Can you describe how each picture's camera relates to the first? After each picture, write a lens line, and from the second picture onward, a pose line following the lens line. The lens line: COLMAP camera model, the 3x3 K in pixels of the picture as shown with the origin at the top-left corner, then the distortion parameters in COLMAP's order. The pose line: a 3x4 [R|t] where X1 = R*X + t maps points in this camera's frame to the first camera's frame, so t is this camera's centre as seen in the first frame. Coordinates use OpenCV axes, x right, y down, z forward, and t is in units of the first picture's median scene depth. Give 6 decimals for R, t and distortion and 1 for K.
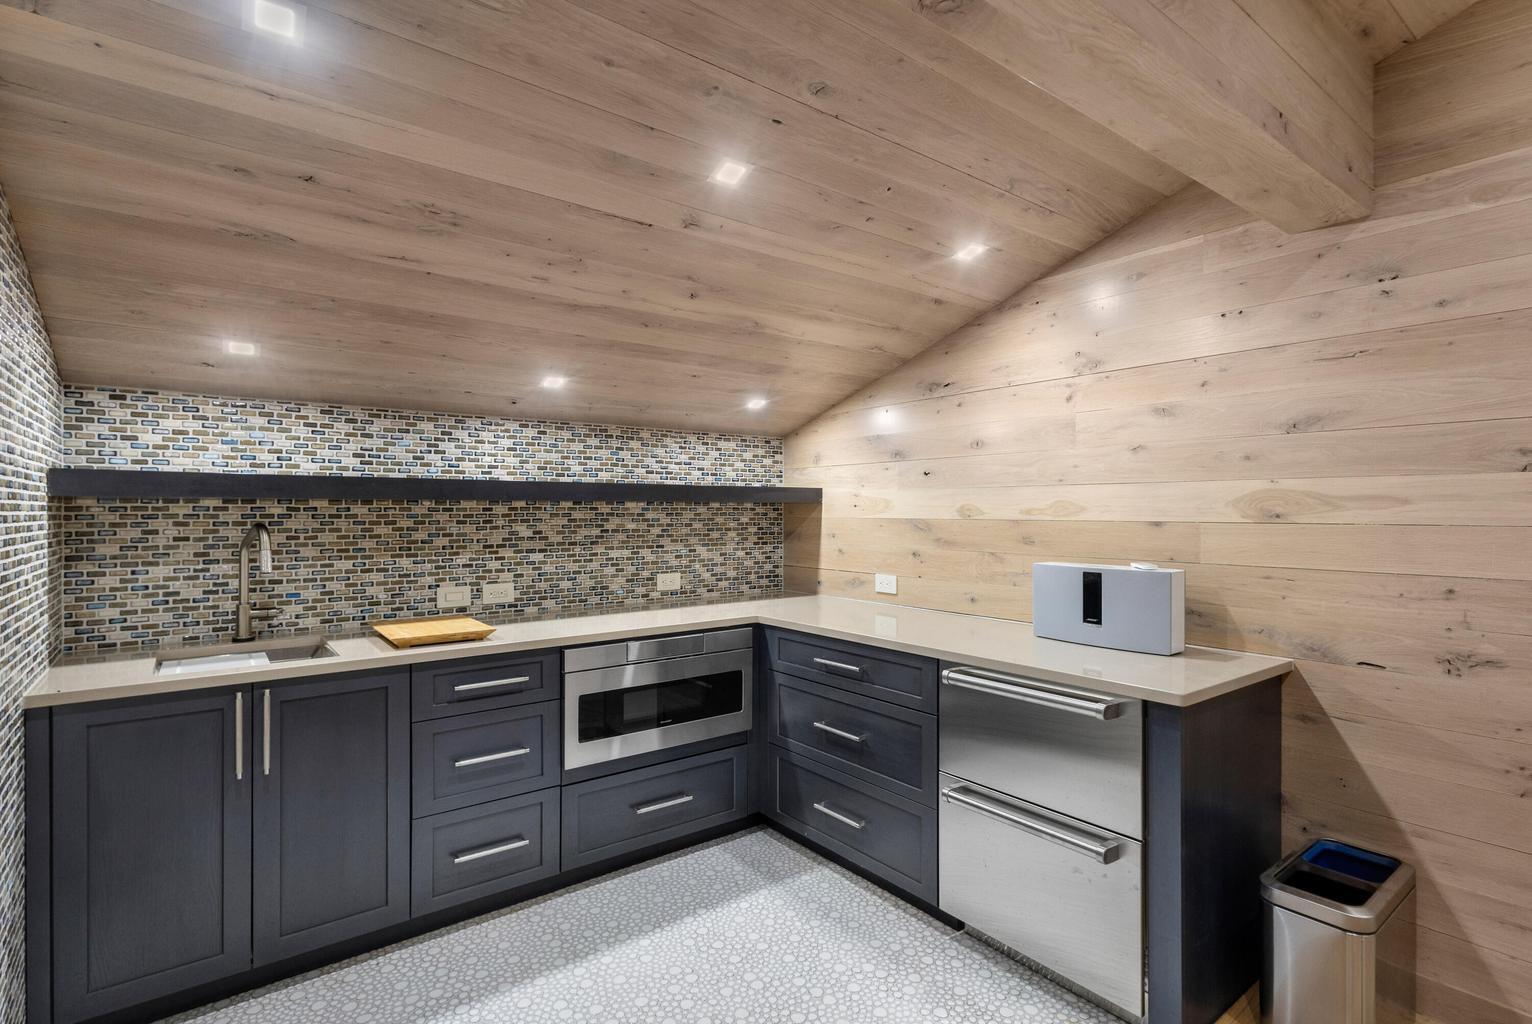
lens RADIAL K [[743.2, 0, 781.4], [0, 743.2, 510.9], [0, 0, 1]] dist [0.002191, -0.000014]
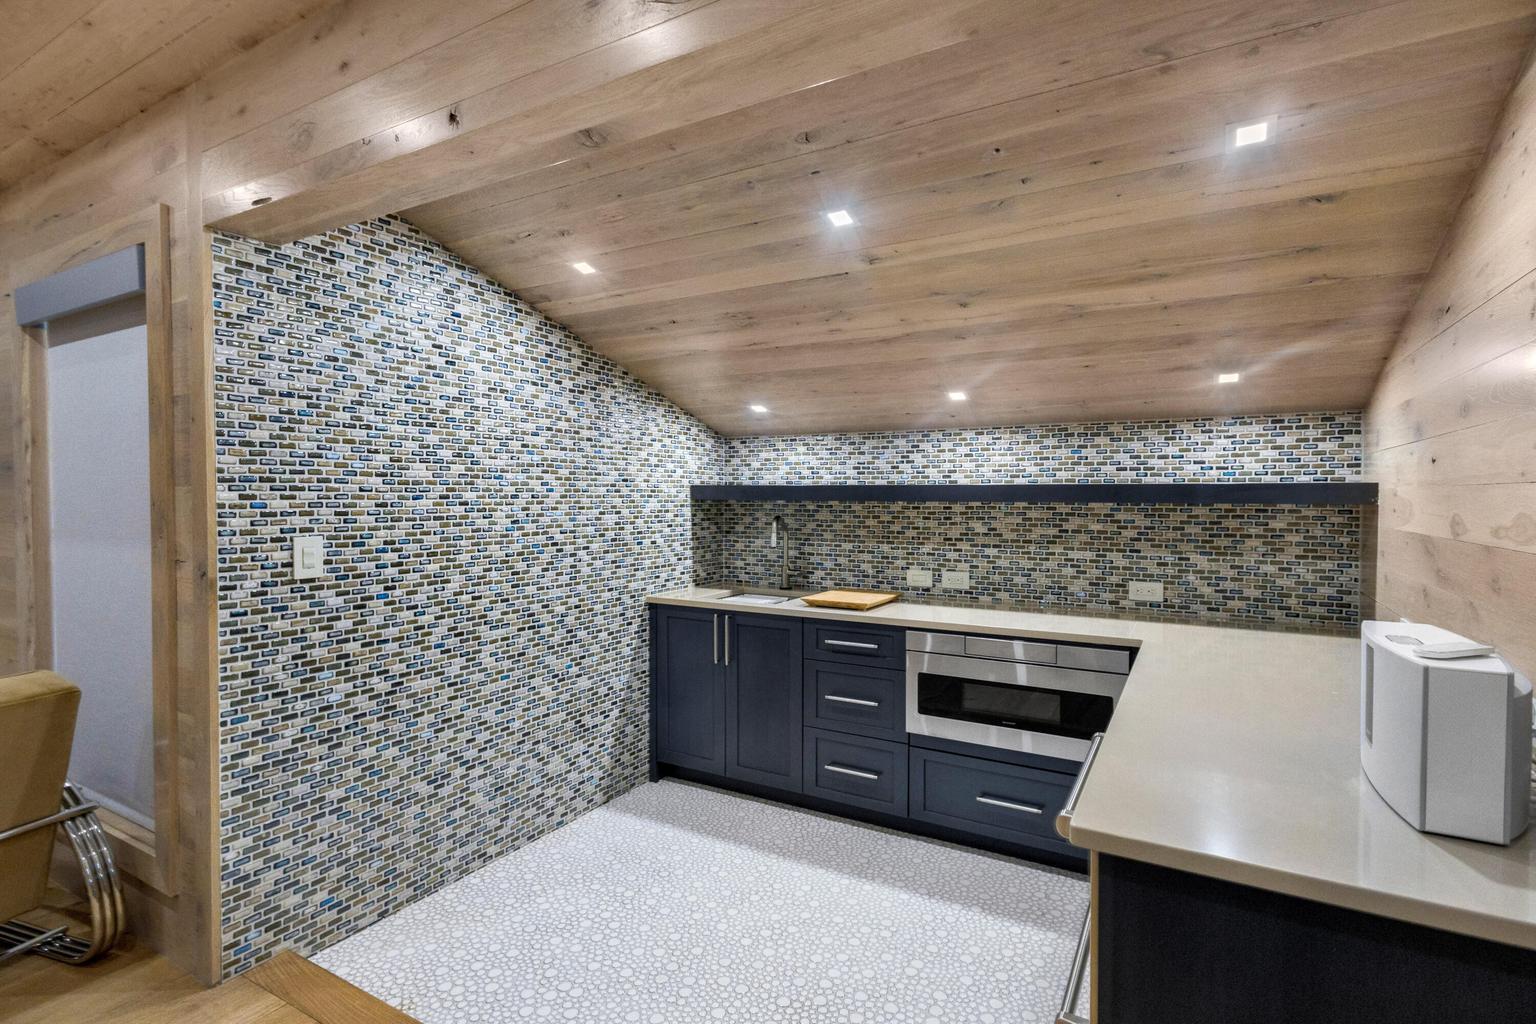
lens RADIAL K [[745.1, 0, 783.5], [0, 745.1, 510.9], [0, 0, 1]] dist [0.002191, -0.000014]
pose [[0.389332, 0.022599, -0.920820, 0.573054], [-0.004026, 0.999731, 0.022833, -0.022530], [0.921089, -0.005183, 0.389318, 0.290594]]
